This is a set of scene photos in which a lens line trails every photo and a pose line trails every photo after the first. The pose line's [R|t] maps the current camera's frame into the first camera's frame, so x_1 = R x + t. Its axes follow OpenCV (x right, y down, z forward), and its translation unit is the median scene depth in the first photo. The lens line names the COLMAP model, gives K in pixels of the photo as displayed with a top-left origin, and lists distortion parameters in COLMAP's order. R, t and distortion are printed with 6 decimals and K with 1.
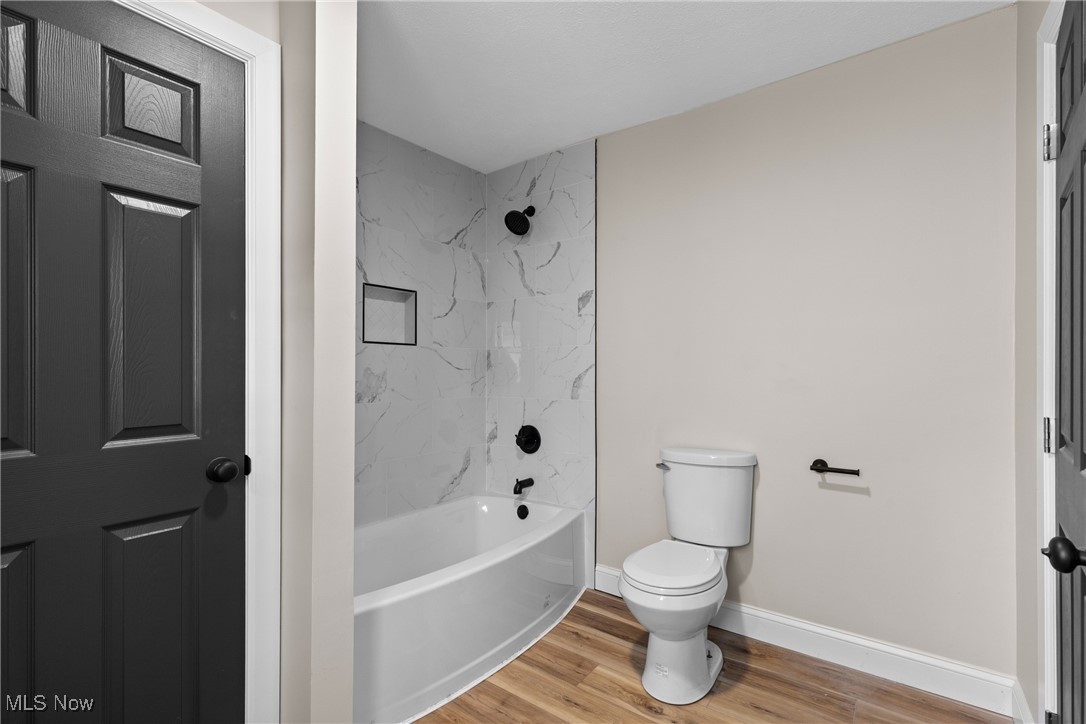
lens RADIAL K [[490.4, 0, 548.9], [0, 490.4, 368.4], [0, 0, 1]] dist [0.010840, 0.001167]
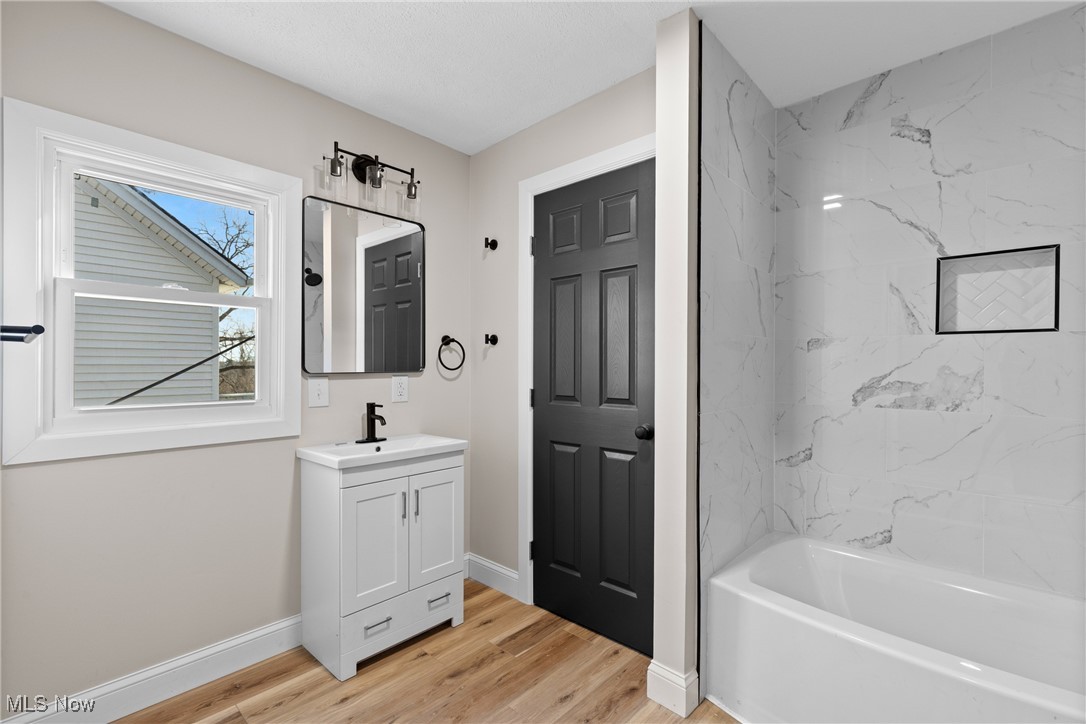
lens RADIAL K [[490.4, 0, 540.0], [0, 490.4, 367.4], [0, 0, 1]] dist [0.010840, 0.001167]
pose [[-0.108229, 0.005382, -0.994111, 0.473289], [-0.001633, 0.999983, 0.005591, -0.002270], [0.994125, 0.002229, -0.108218, 0.443236]]
